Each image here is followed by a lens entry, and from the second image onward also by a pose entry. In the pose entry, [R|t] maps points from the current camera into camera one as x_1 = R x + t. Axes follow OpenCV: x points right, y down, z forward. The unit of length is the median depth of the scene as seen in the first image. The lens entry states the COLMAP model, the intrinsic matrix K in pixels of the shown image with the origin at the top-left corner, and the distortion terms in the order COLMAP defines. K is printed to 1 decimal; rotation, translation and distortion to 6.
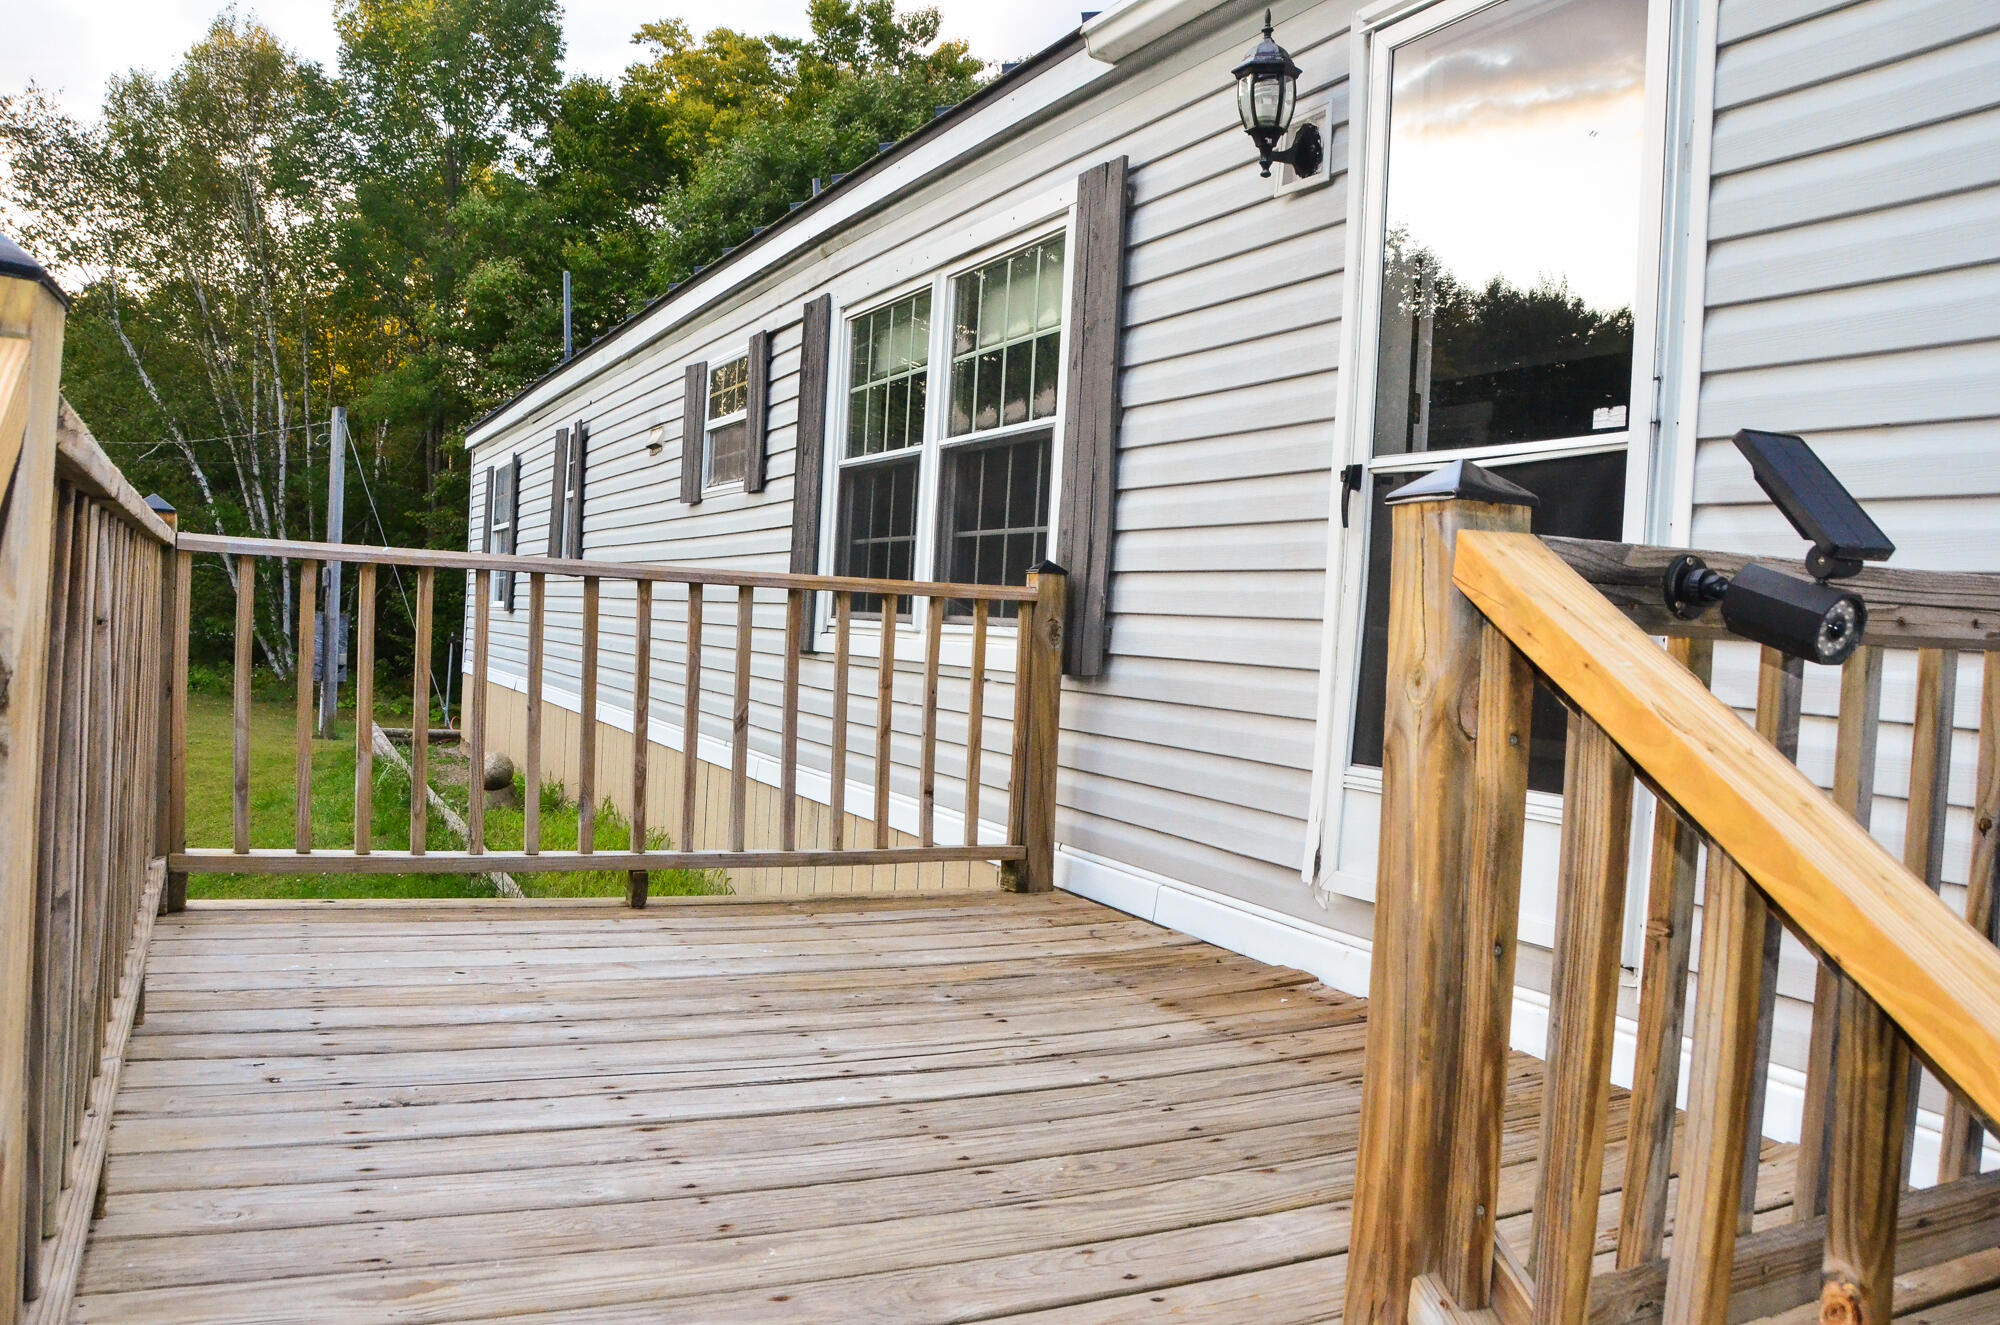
lens RADIAL K [[1538.0, 0, 983.4], [0, 1538.0, 689.4], [0, 0, 1]] dist [-0.167685, 0.123883]
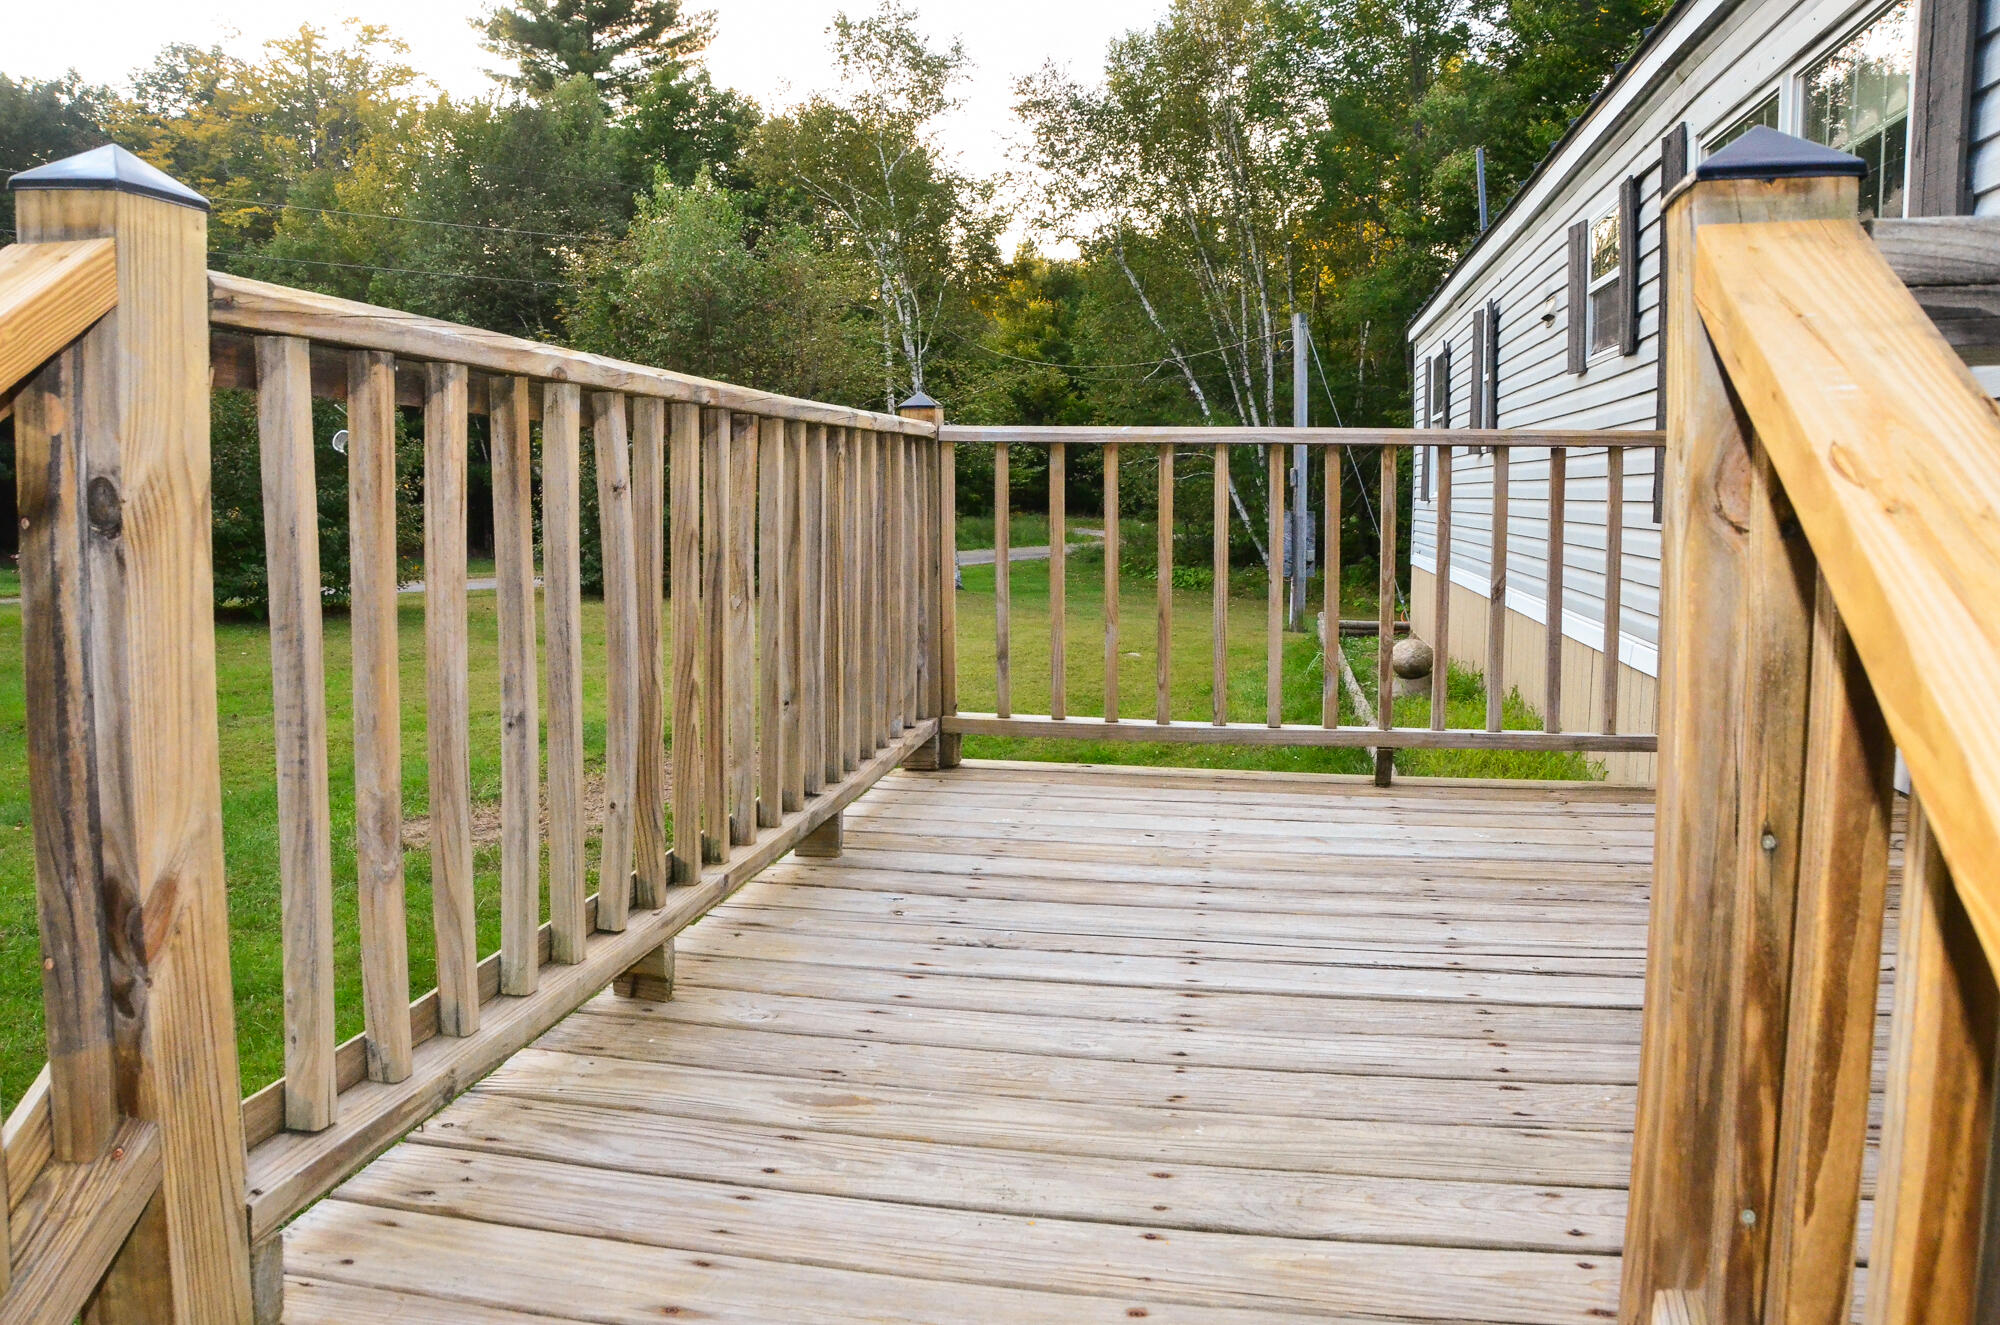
lens RADIAL K [[1535.5, 0, 1000.0], [0, 1535.5, 662.5], [0, 0, 1]] dist [-0.165919, 0.126030]
pose [[0.806971, 0.010948, -0.590490, 0.094969], [0.018944, 0.998834, 0.044408, 0.011654], [0.590287, -0.047022, 0.805822, 0.054301]]
